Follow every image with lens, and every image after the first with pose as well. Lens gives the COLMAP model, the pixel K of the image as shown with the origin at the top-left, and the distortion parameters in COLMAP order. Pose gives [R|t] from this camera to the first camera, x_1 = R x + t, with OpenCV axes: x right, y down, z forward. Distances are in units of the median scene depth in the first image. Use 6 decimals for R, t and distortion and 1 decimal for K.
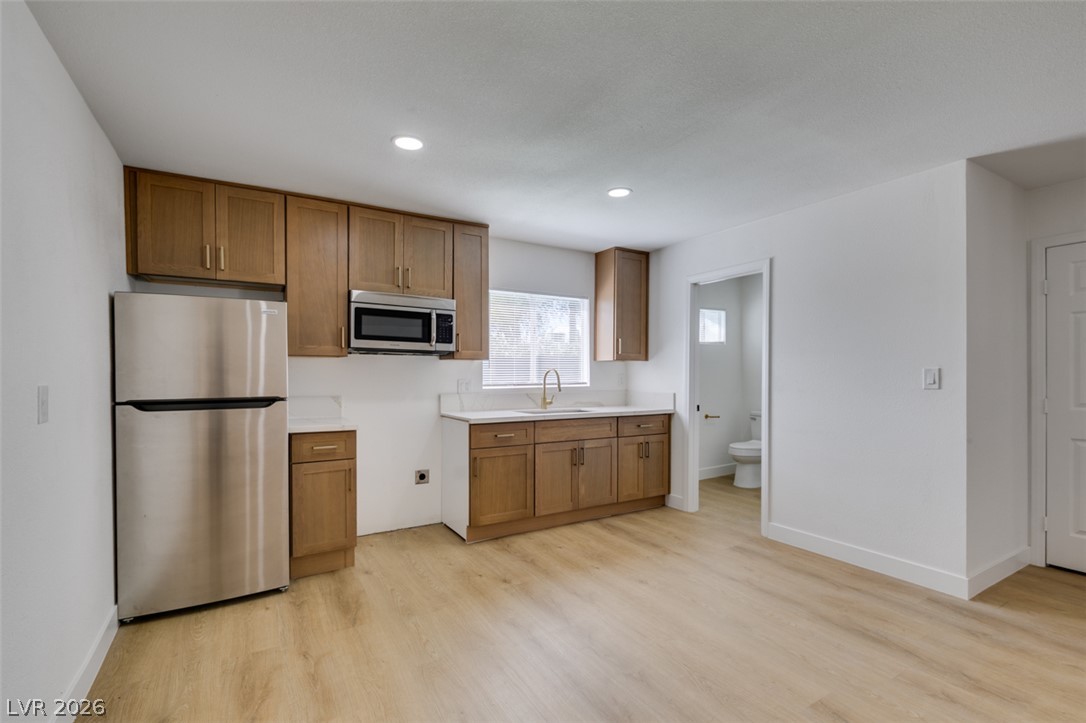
lens RADIAL K [[489.5, 0, 539.5], [0, 489.5, 375.2], [0, 0, 1]] dist [0.000608, 0.000692]
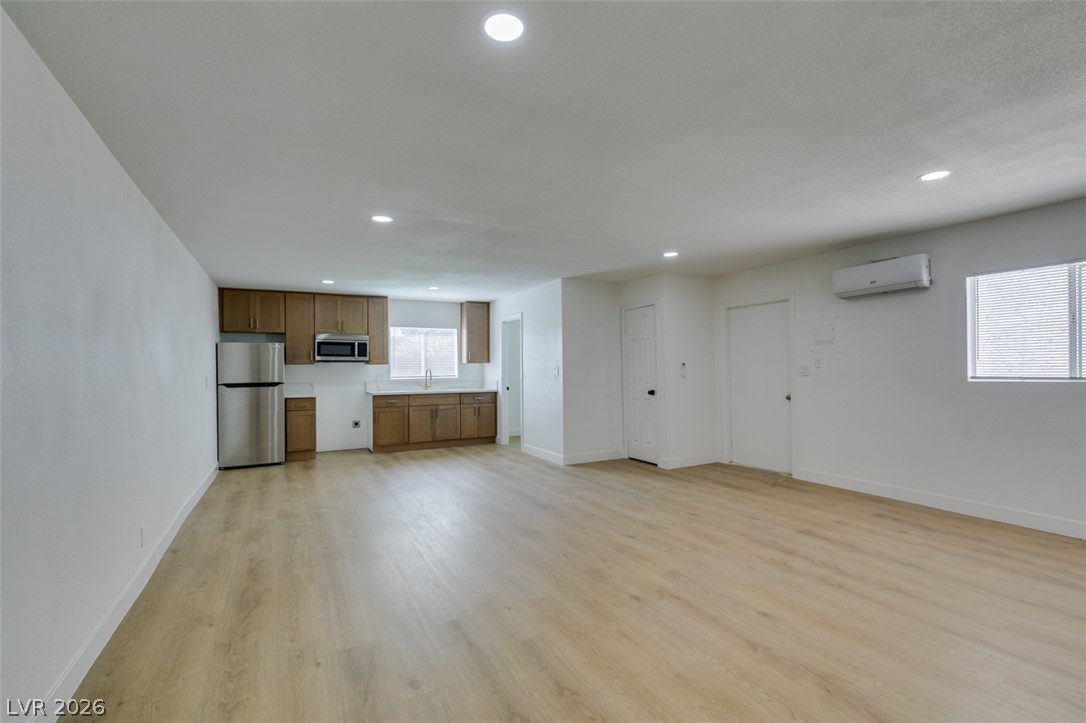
lens RADIAL K [[489.5, 0, 543.4], [0, 489.5, 362.8], [0, 0, 1]] dist [0.000608, 0.000692]
pose [[0.997755, -0.013196, -0.065657, 0.710945], [0.012057, 0.999770, -0.017723, 0.005641], [0.065876, 0.016892, 0.997685, -1.019043]]
